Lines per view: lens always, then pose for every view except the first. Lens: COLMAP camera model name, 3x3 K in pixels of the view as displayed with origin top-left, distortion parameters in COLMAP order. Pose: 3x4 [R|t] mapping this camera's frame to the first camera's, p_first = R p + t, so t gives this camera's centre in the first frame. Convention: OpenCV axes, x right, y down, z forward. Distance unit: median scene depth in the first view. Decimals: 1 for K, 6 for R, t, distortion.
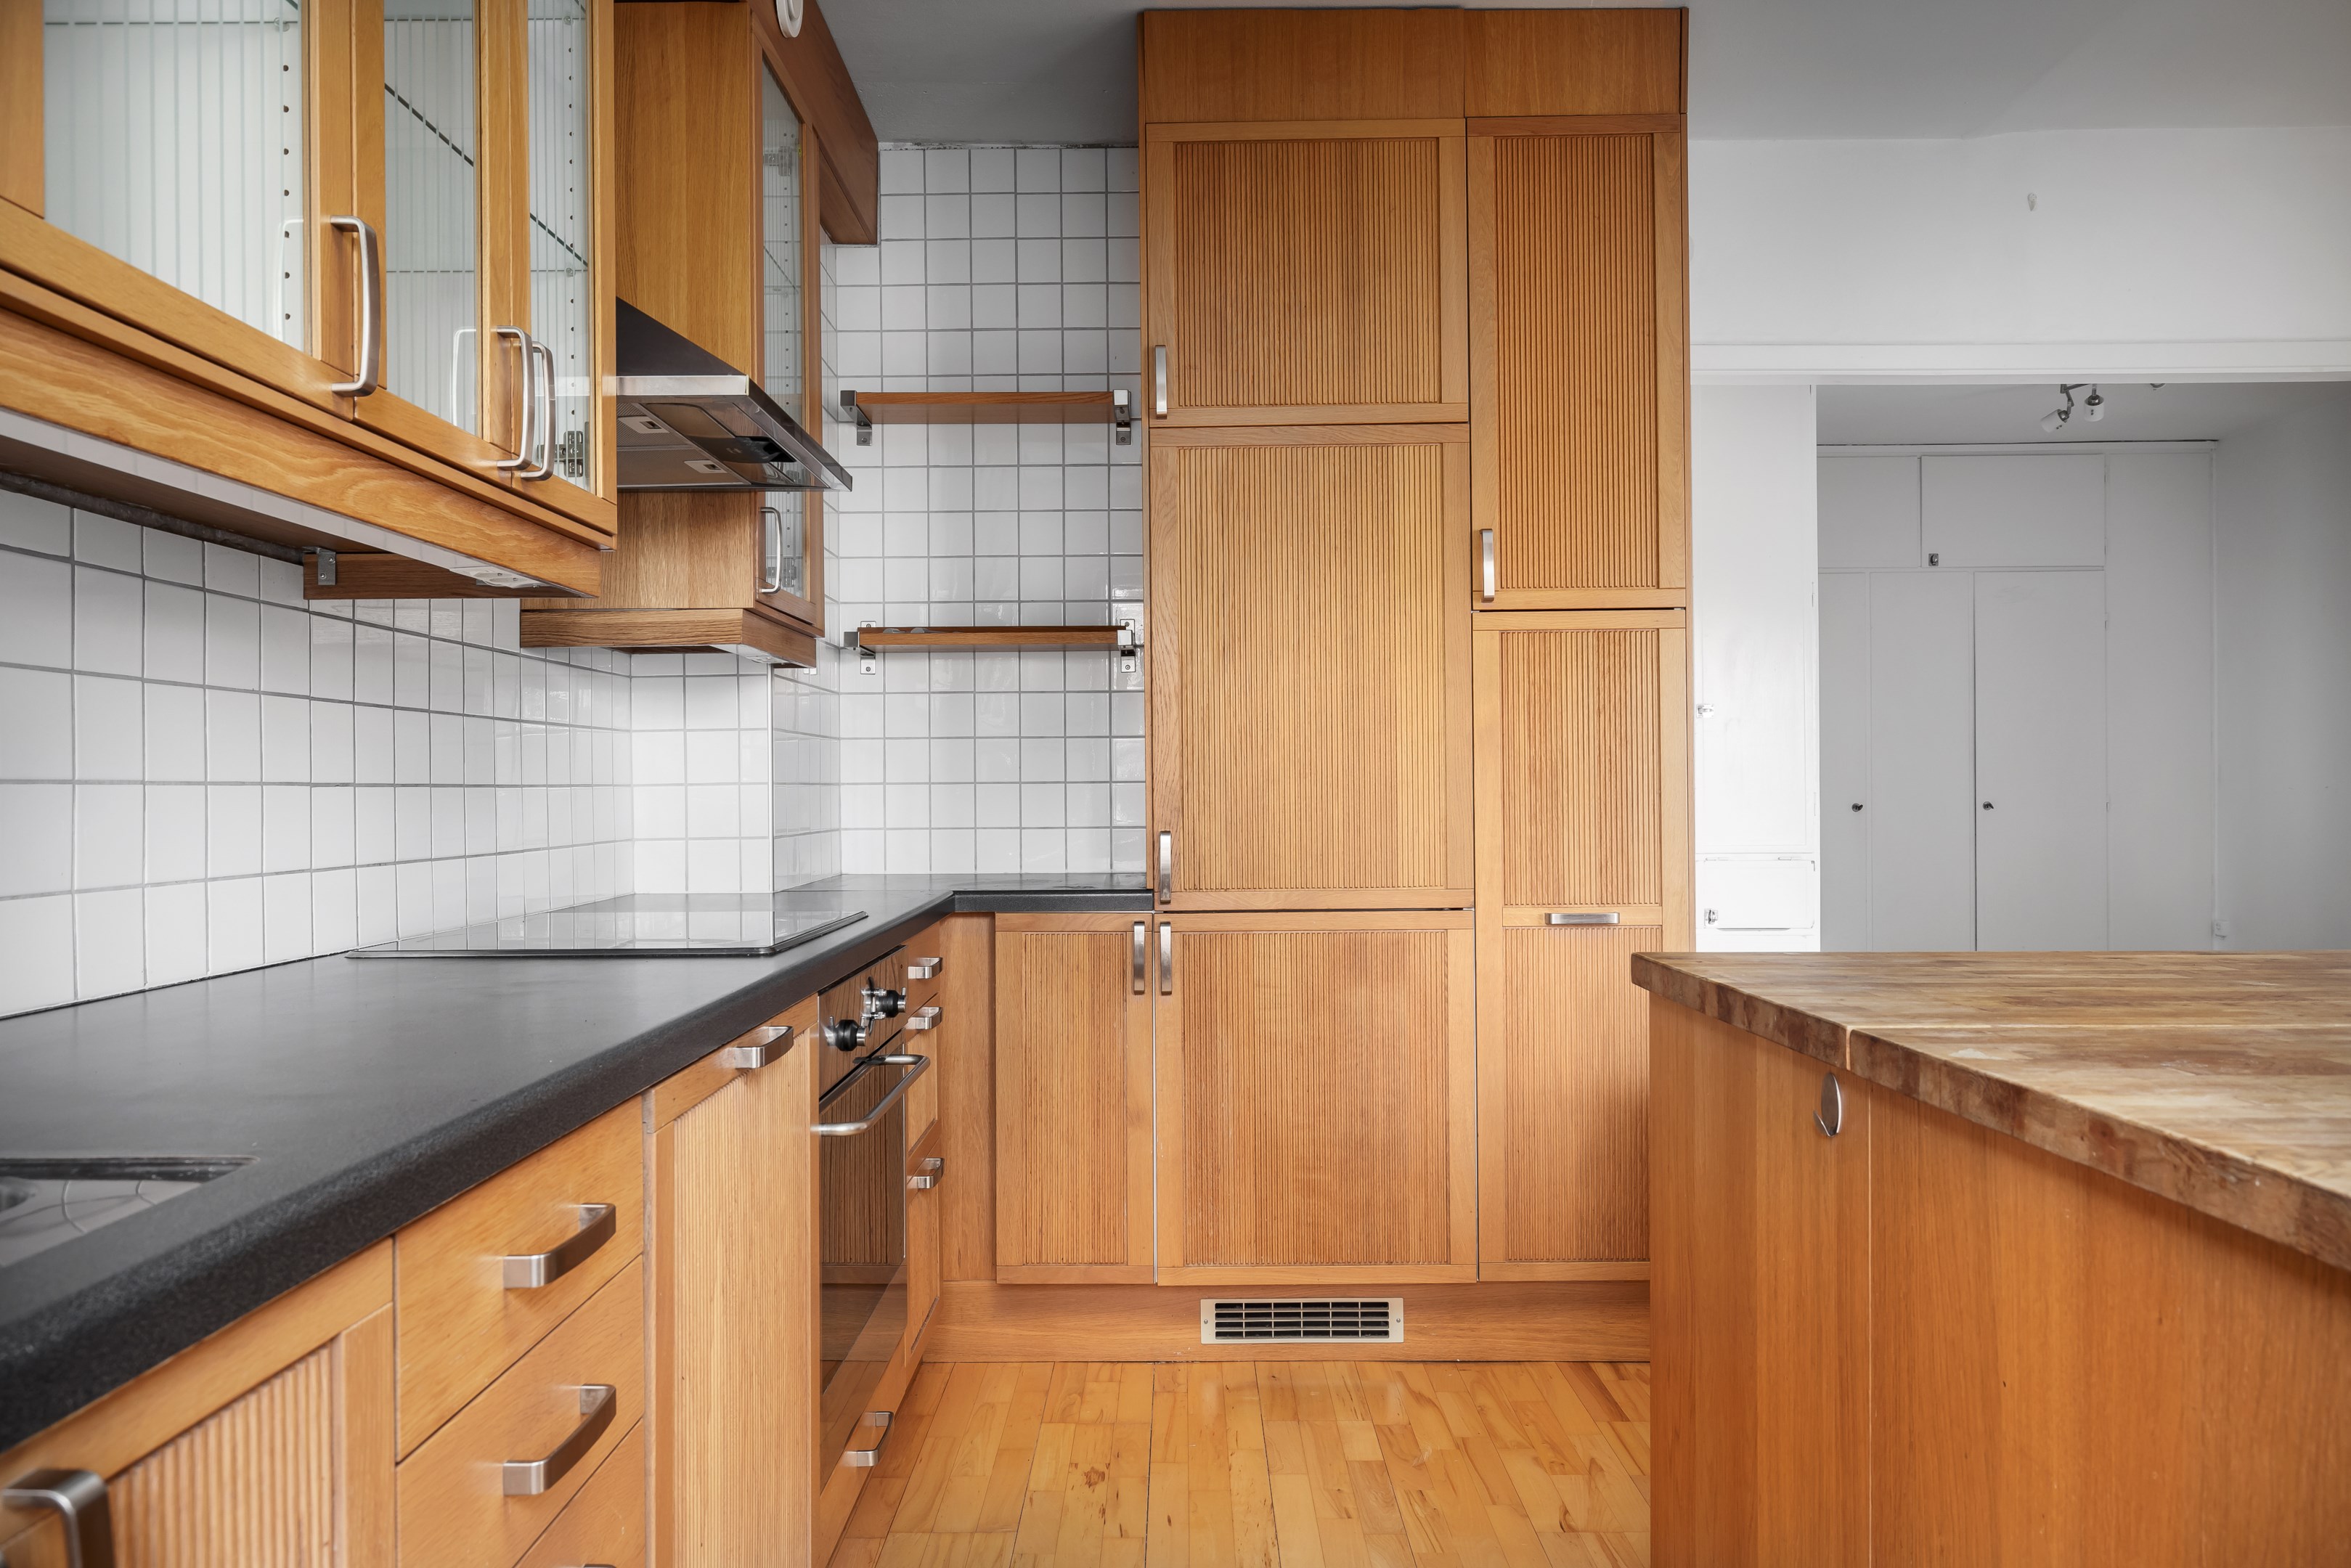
lens RADIAL K [[1607.8, 0, 1170.2], [0, 1607.8, 795.4], [0, 0, 1]] dist [0.018918, -0.003821]
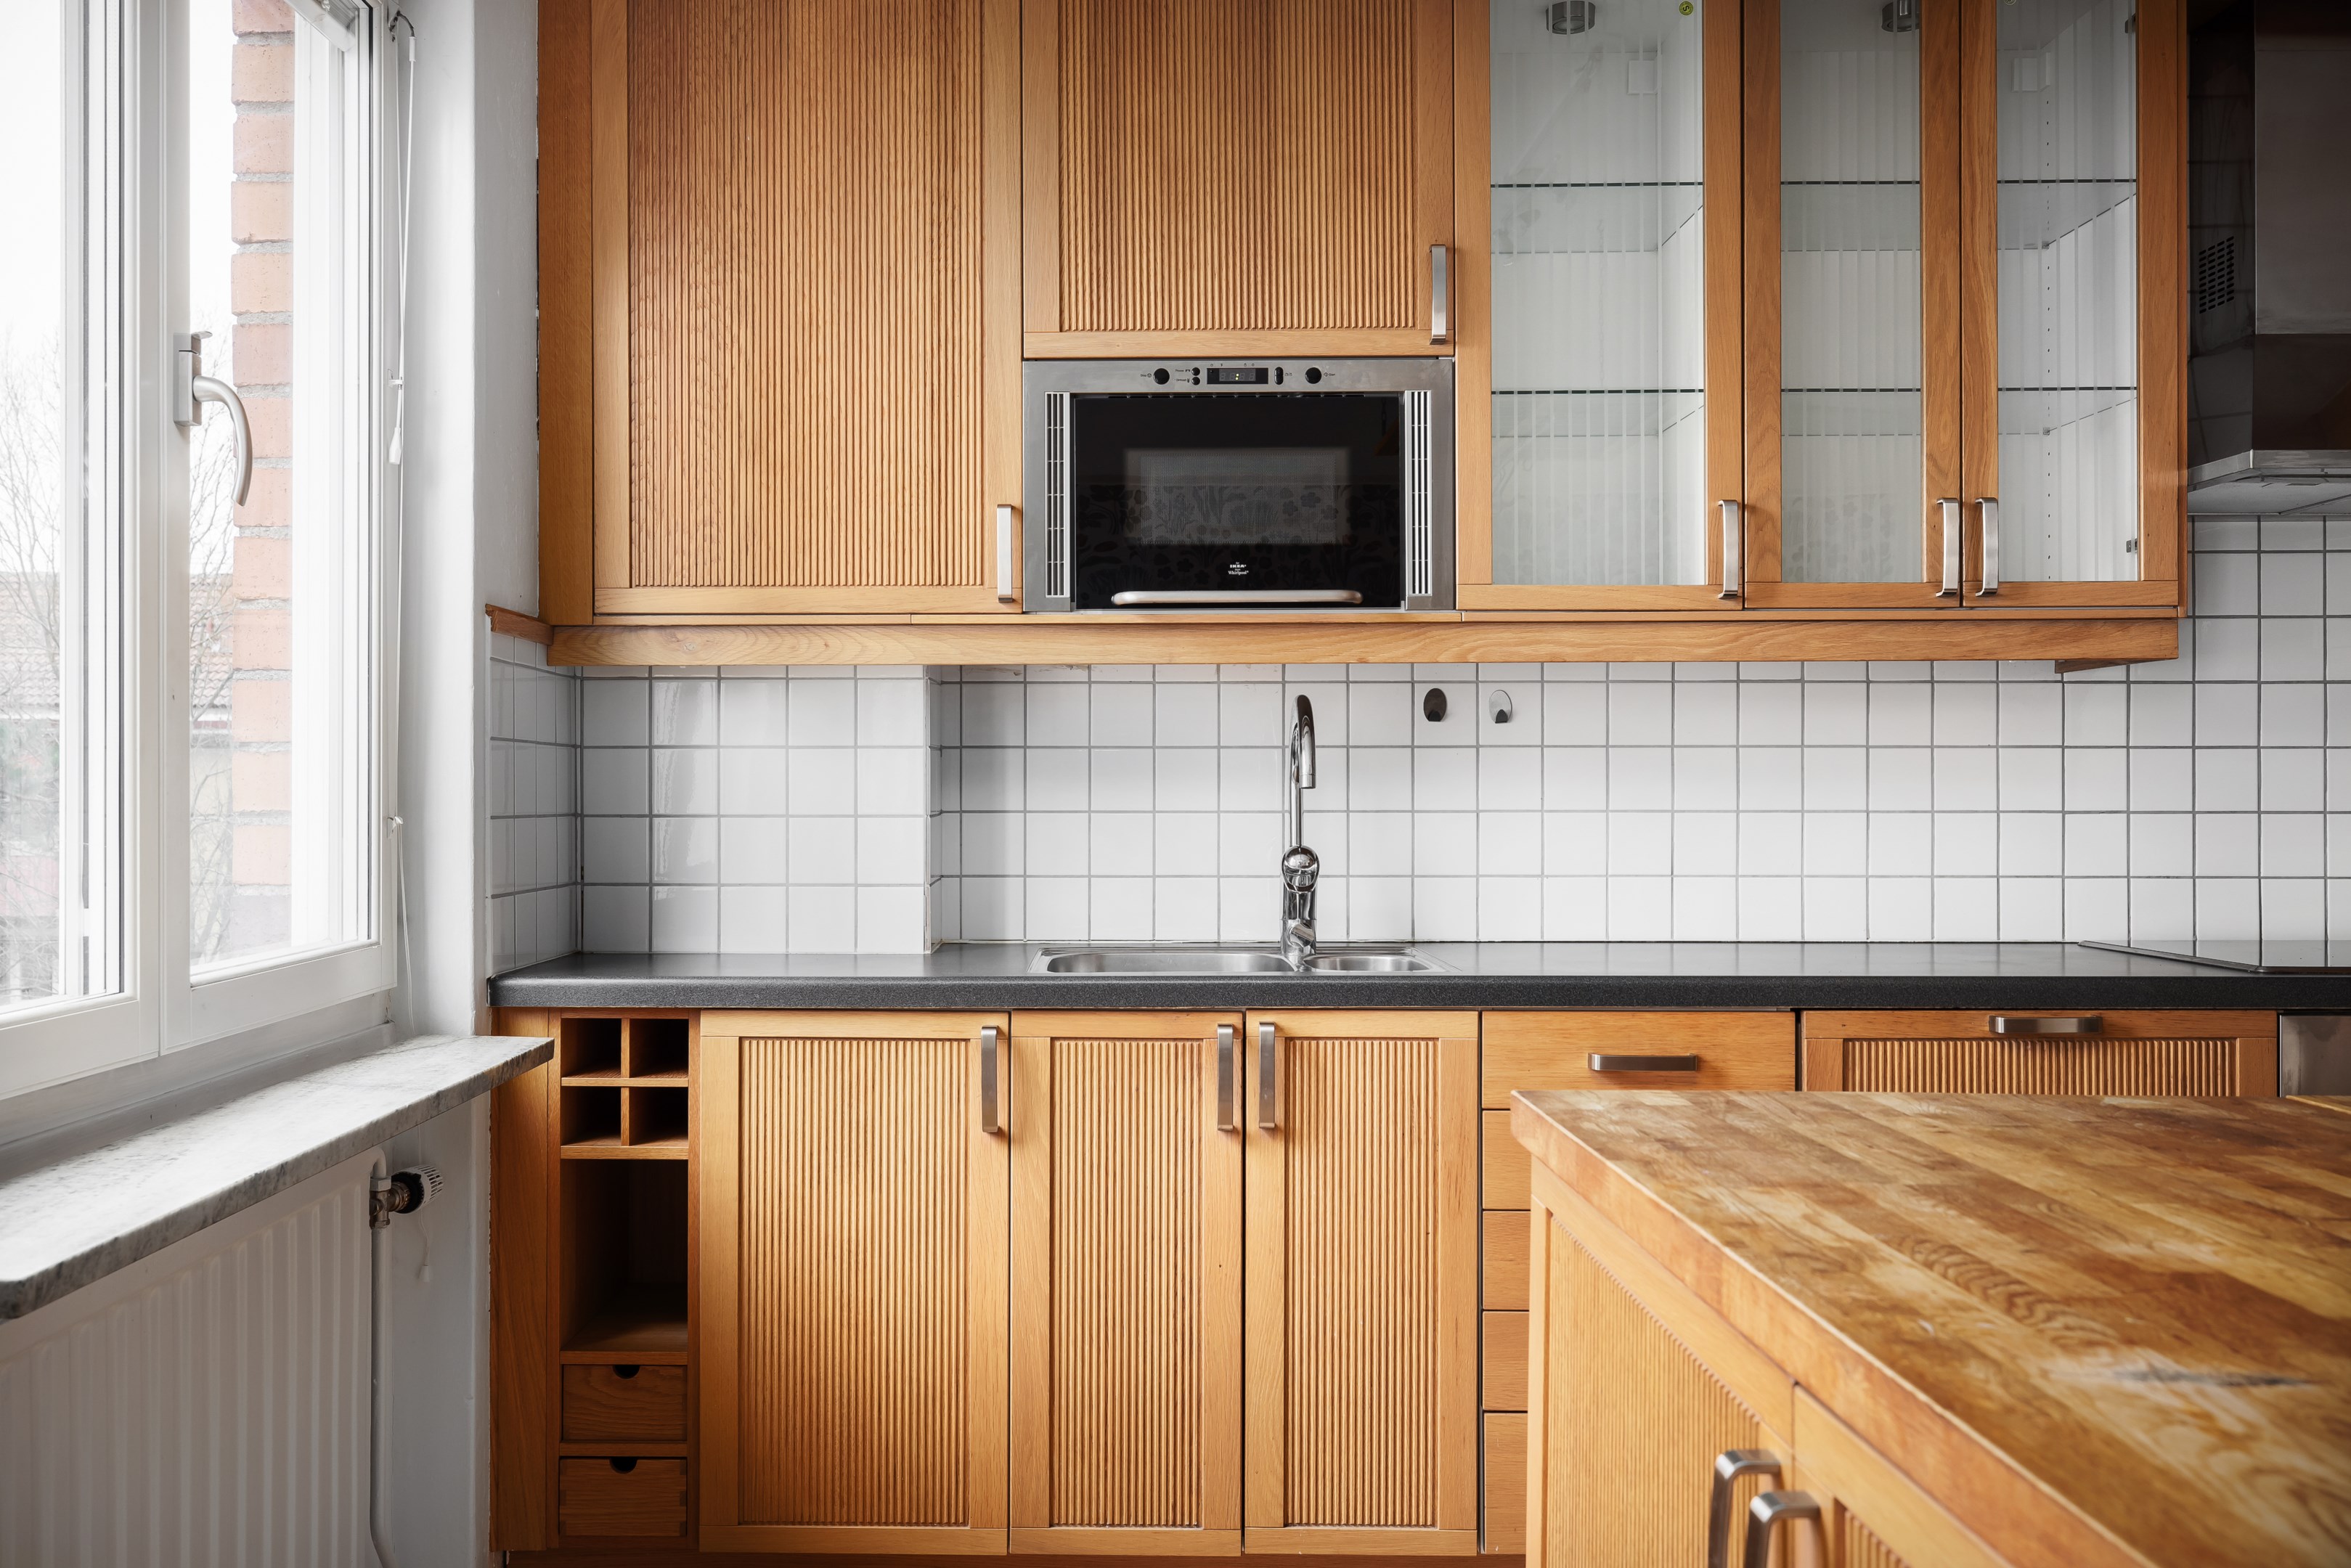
lens RADIAL K [[2003.4, 0, 1087.8], [0, 2003.4, 790.1], [0, 0, 1]] dist [-0.013977, 0.025402]
pose [[-0.008164, 0.007051, -0.999942, 0.871810], [-0.002309, 0.999972, 0.007071, -0.026832], [0.999964, 0.002367, -0.008147, 0.165191]]
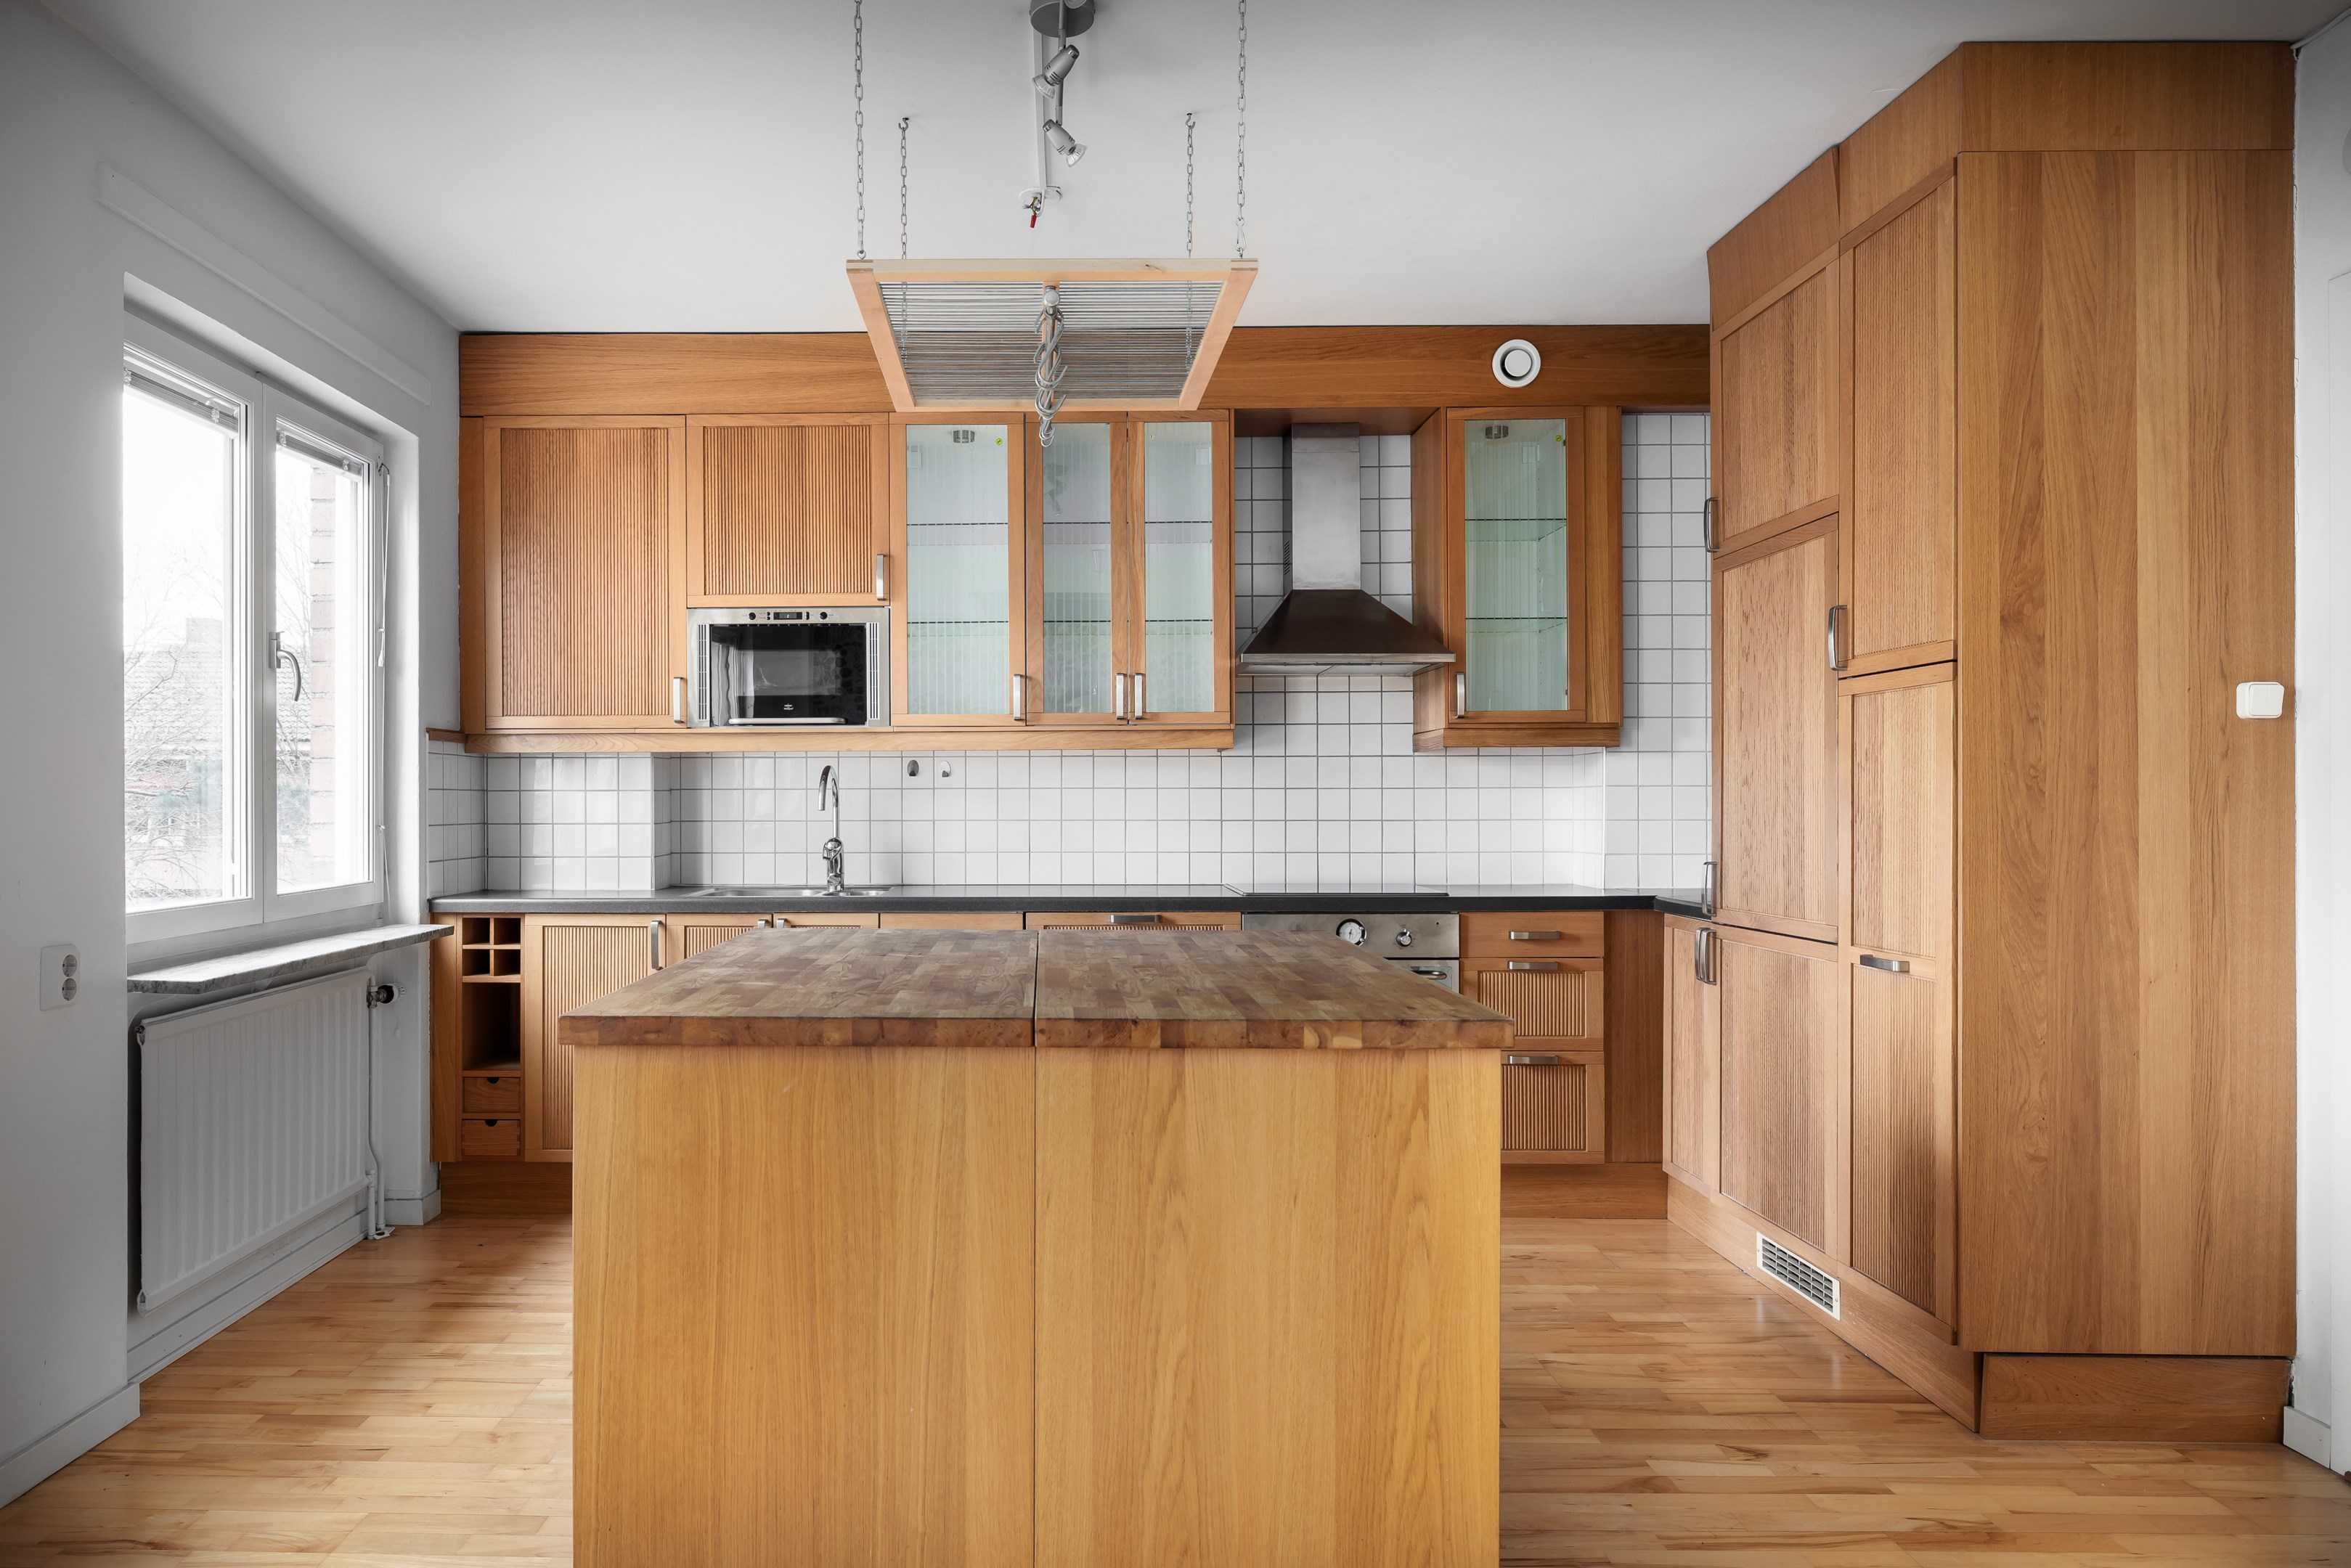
lens RADIAL K [[1475.1, 0, 1022.9], [0, 1475.1, 797.6], [0, 0, 1]] dist [-0.005824, 0.006931]
pose [[-0.013988, 0.007375, -0.999875, 1.505849], [-0.000041, 0.999973, 0.007376, -0.048697], [0.999902, 0.000144, -0.013987, 0.548743]]
